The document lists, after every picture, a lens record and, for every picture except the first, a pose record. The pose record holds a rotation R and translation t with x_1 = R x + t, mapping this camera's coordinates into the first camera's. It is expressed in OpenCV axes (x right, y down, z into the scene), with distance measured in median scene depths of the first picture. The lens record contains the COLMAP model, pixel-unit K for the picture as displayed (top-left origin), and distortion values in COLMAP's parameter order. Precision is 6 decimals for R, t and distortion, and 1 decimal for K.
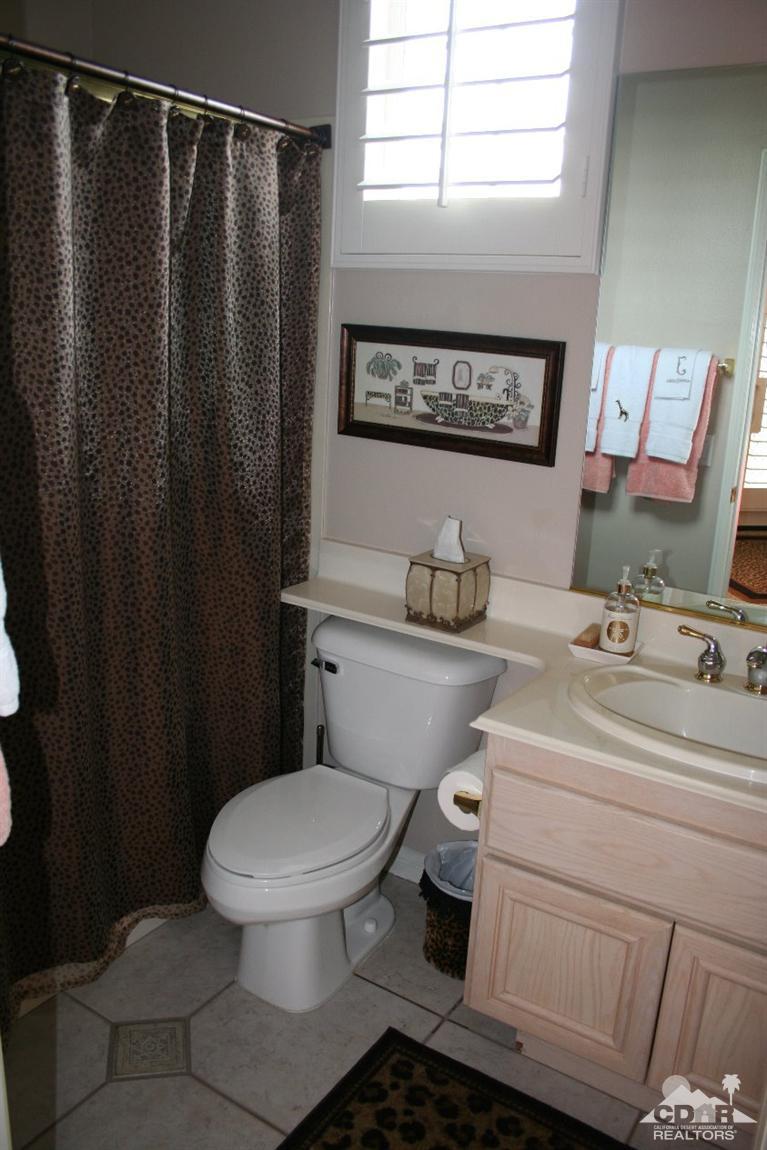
lens RADIAL K [[952.4, 0, 383.5], [0, 952.4, 575.0], [0, 0, 1]] dist [-0.132862, 0.089049]
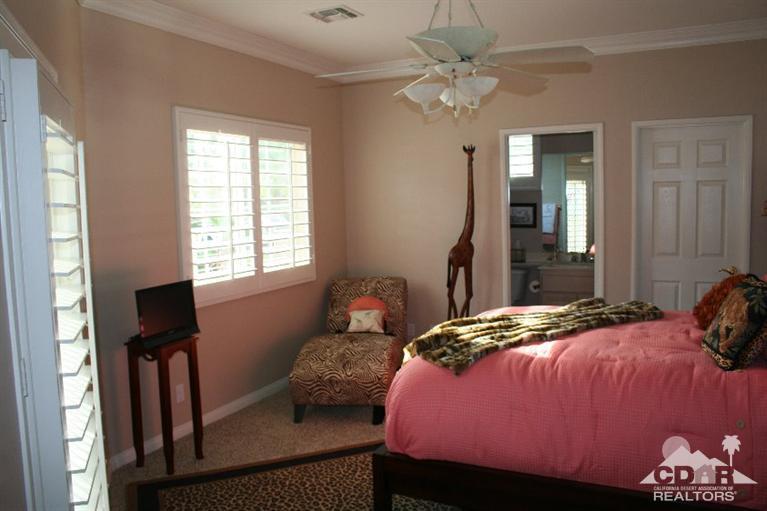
lens RADIAL K [[635.2, 0, 383.5], [0, 635.2, 255.5], [0, 0, 1]] dist [-0.132862, 0.089049]
pose [[0.988370, -0.080063, 0.129285, -1.043273], [0.101710, 0.980073, -0.170623, 0.505480], [-0.113048, 0.181789, 0.976818, -2.096337]]
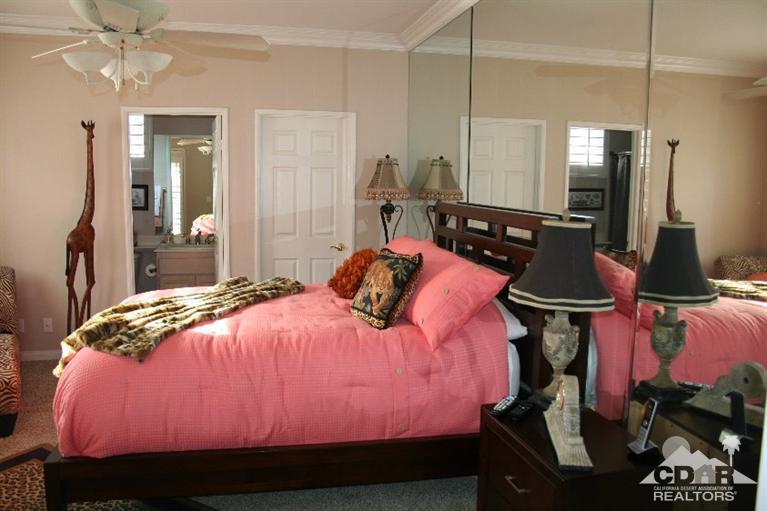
lens RADIAL K [[635.2, 0, 383.5], [0, 635.2, 255.5], [0, 0, 1]] dist [-0.132862, 0.089049]
pose [[0.700230, -0.118860, 0.703953, -1.243359], [0.206042, 0.977731, -0.039866, 0.482649], [-0.683538, 0.172959, 0.709127, -2.035366]]
